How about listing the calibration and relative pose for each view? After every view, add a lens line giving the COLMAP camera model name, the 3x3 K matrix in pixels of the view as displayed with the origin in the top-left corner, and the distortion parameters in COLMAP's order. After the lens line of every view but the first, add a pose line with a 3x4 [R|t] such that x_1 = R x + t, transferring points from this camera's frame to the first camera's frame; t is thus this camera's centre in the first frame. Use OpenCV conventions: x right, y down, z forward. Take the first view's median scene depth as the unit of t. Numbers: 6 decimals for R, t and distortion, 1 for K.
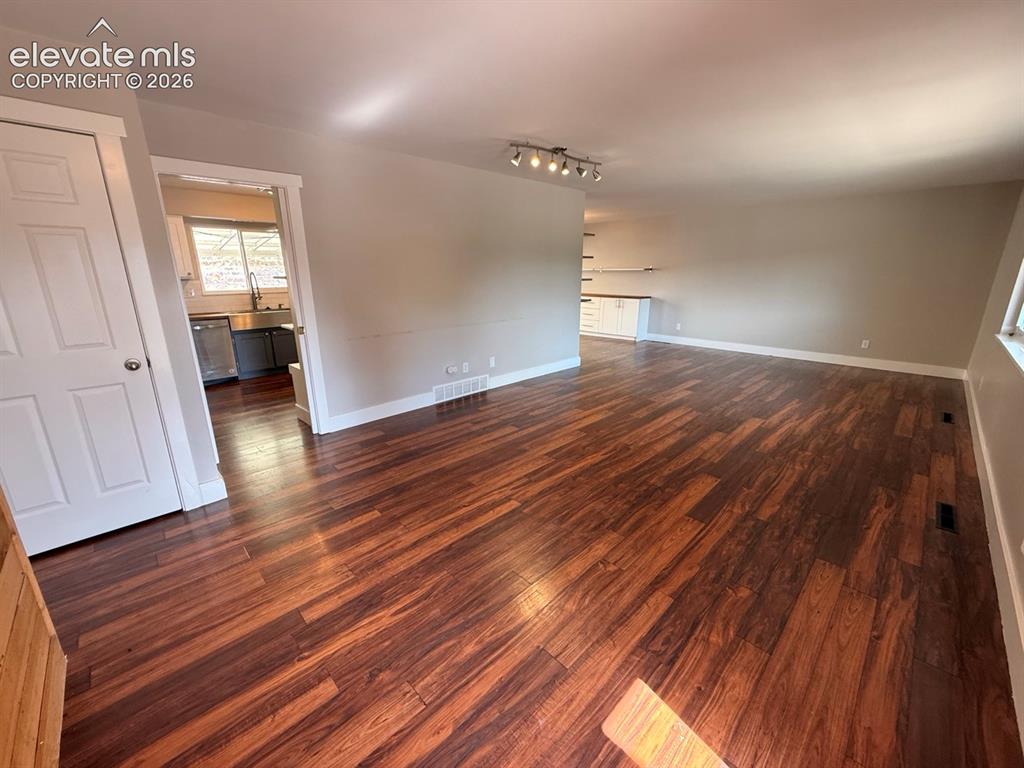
lens RADIAL K [[408.7, 0, 509.0], [0, 408.7, 383.1], [0, 0, 1]] dist [0.005808, 0.000022]
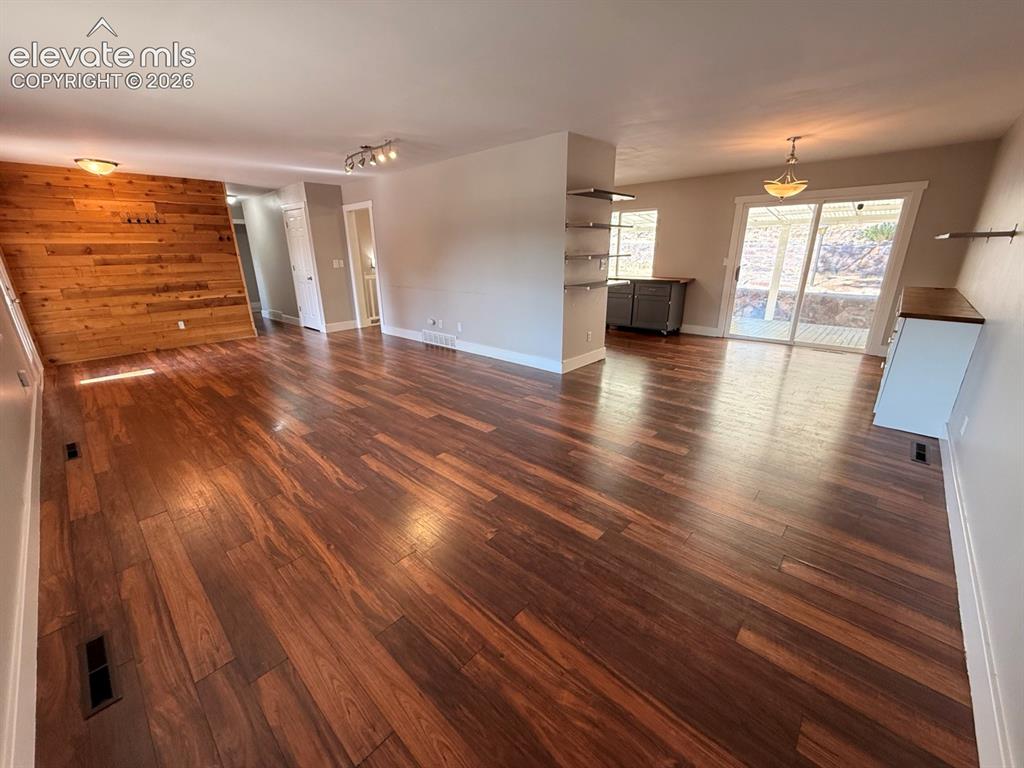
lens RADIAL K [[408.7, 0, 509.0], [0, 408.7, 383.1], [0, 0, 1]] dist [0.005808, 0.000022]
pose [[0.049129, 0.314766, -0.947897, 1.376406], [-0.251916, 0.922265, 0.293198, -0.346347], [0.966501, 0.224385, 0.124605, 1.273569]]
